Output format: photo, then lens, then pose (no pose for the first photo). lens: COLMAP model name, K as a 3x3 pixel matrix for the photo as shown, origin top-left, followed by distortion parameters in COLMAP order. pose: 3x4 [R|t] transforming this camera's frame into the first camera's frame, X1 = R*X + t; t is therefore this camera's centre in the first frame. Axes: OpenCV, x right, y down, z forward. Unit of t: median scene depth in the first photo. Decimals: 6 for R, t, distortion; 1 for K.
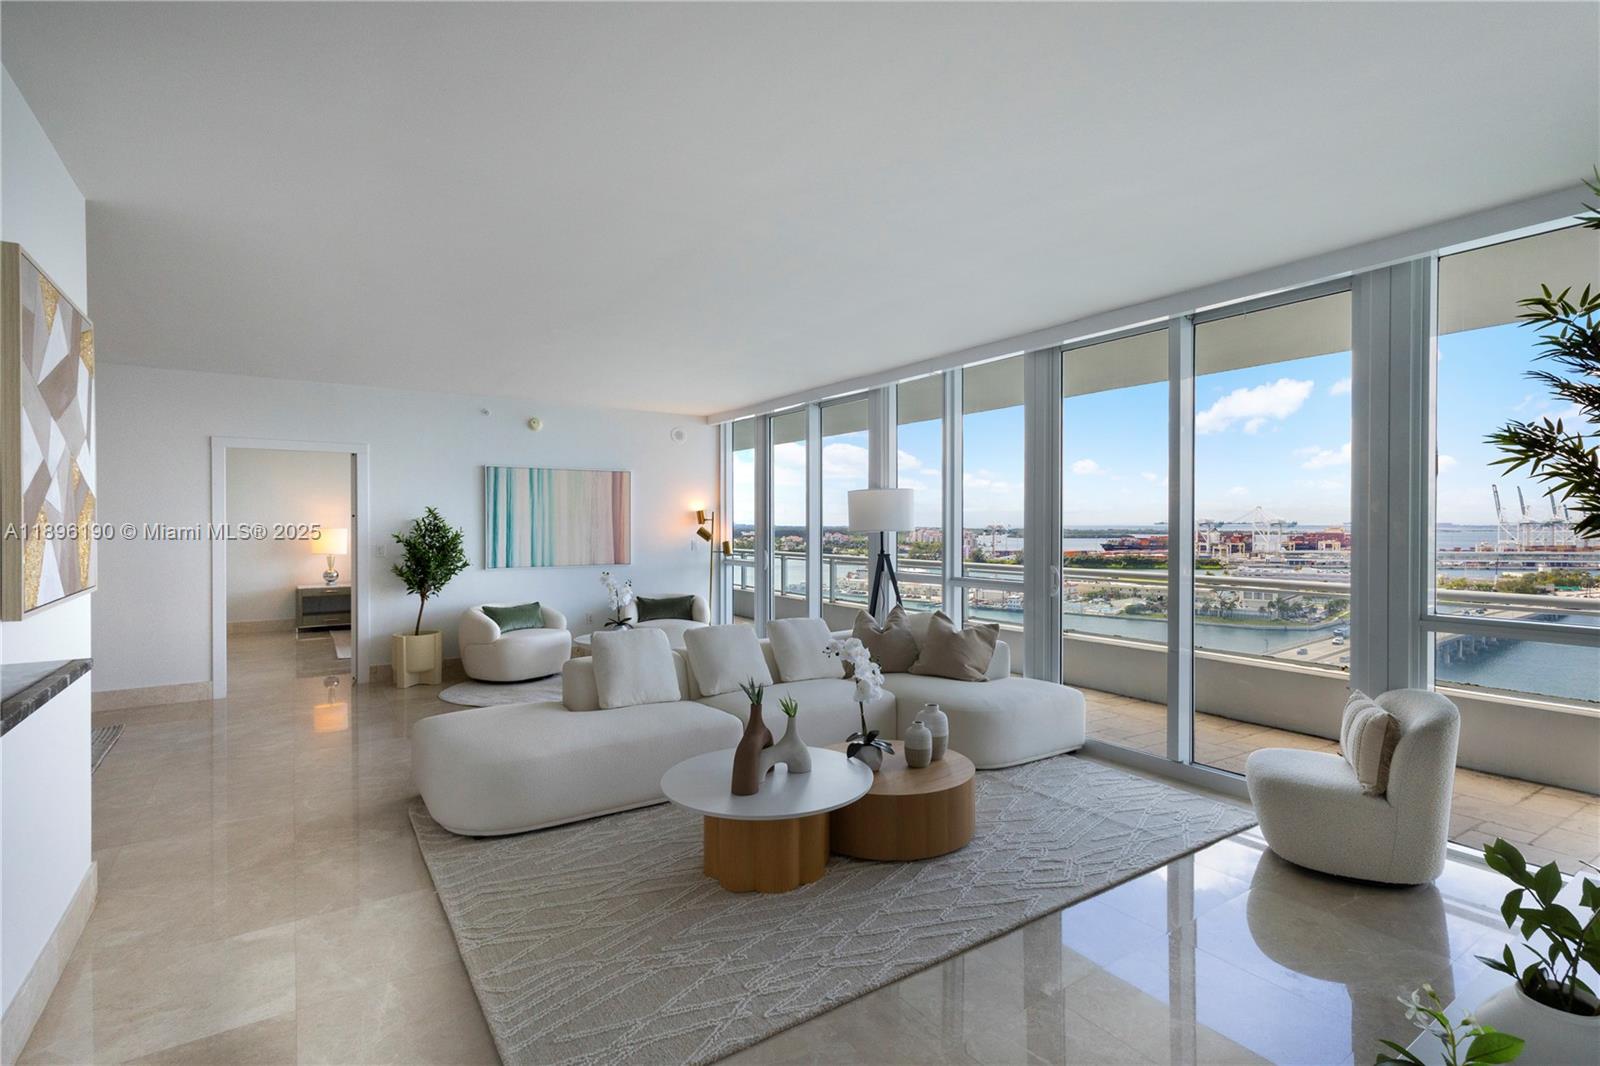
lens RADIAL K [[753.4, 0, 816.4], [0, 753.4, 530.1], [0, 0, 1]] dist [0.002552, 0.000581]
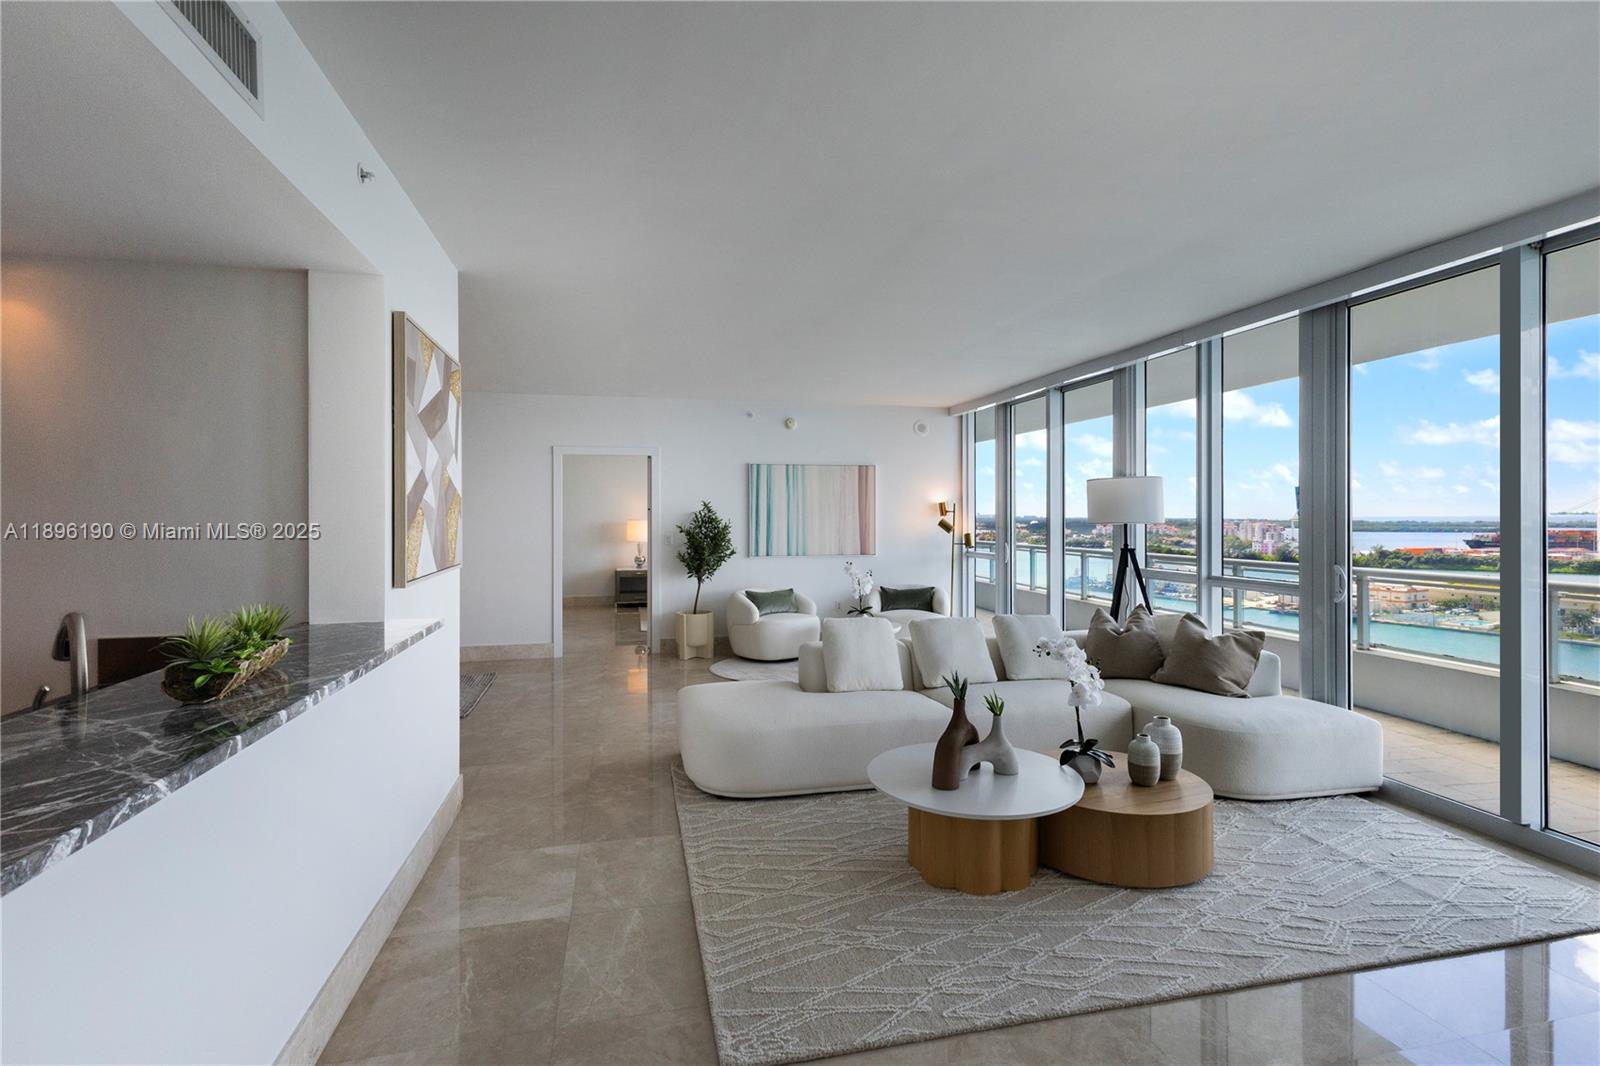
lens RADIAL K [[753.6, 0, 796.3], [0, 753.6, 515.2], [0, 0, 1]] dist [0.002232, 0.000406]
pose [[0.925680, -0.002311, -0.378300, 0.083182], [-0.001030, 0.999962, -0.008629, 0.000044], [0.378306, 0.008377, 0.925643, 0.005763]]
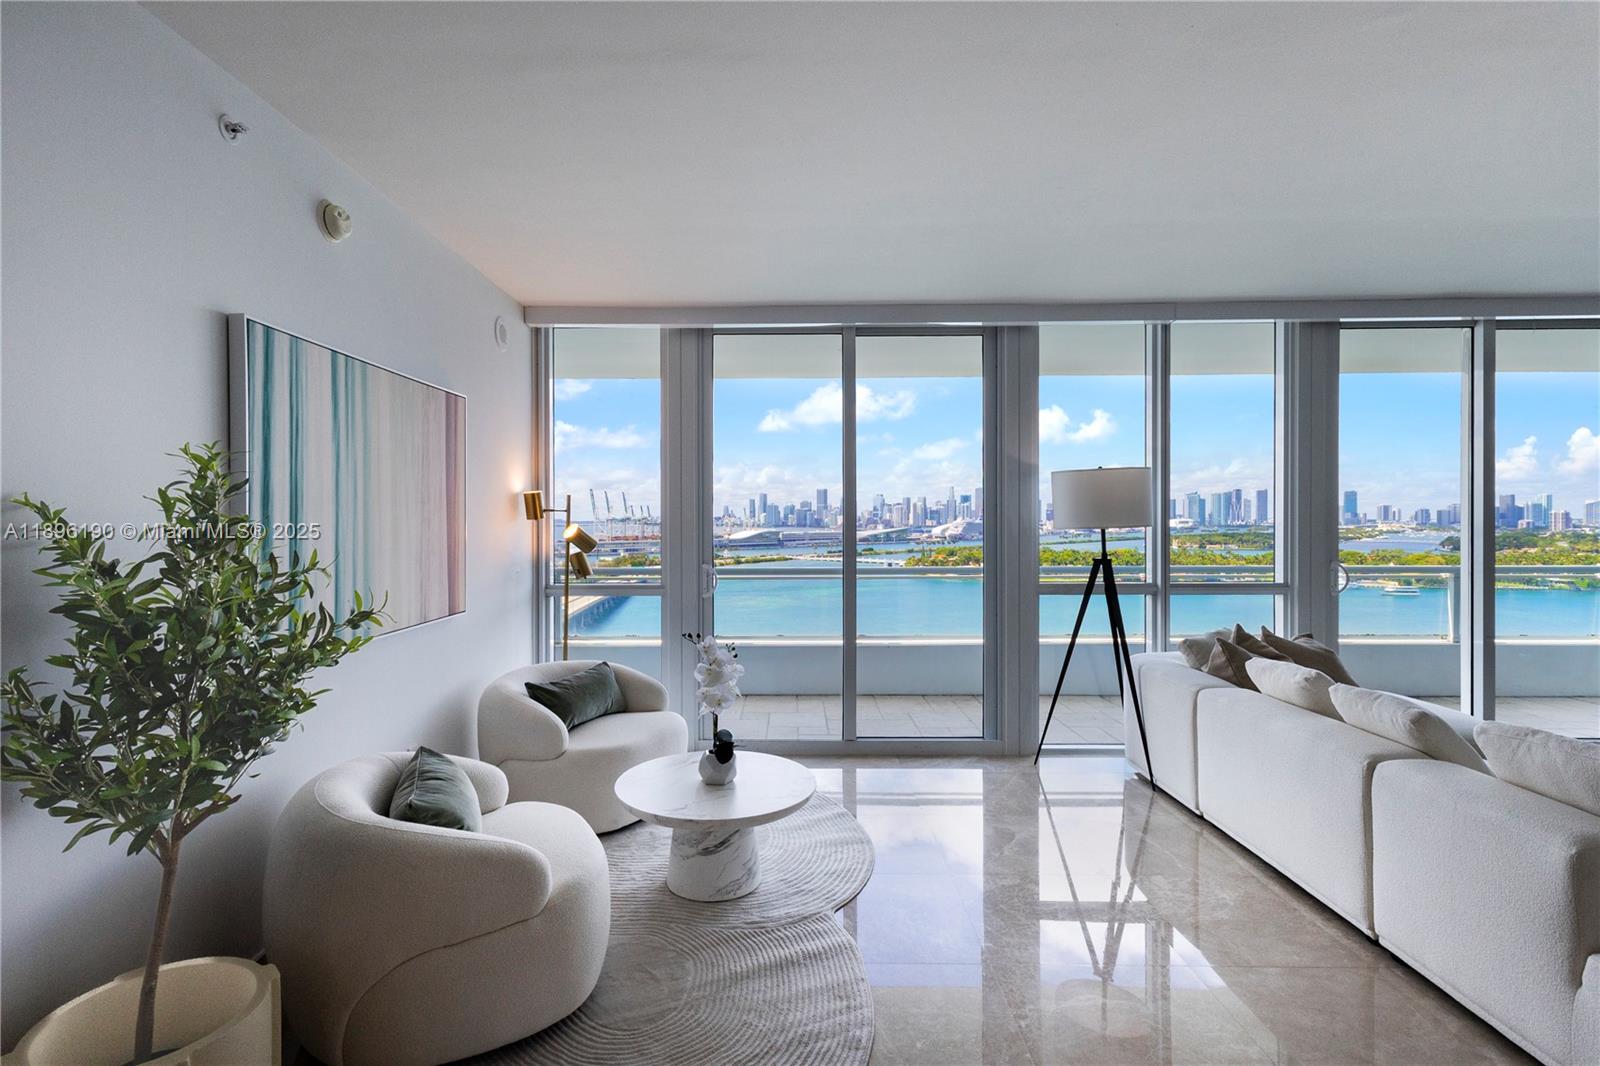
lens RADIAL K [[764.2, 0, 755.7], [0, 764.2, 525.3], [0, 0, 1]] dist [0.001678, 0.000303]
pose [[0.580191, -0.006385, 0.814456, -1.182243], [0.007923, 0.999966, 0.002195, -0.009139], [-0.814442, 0.005180, 0.580222, 1.403405]]
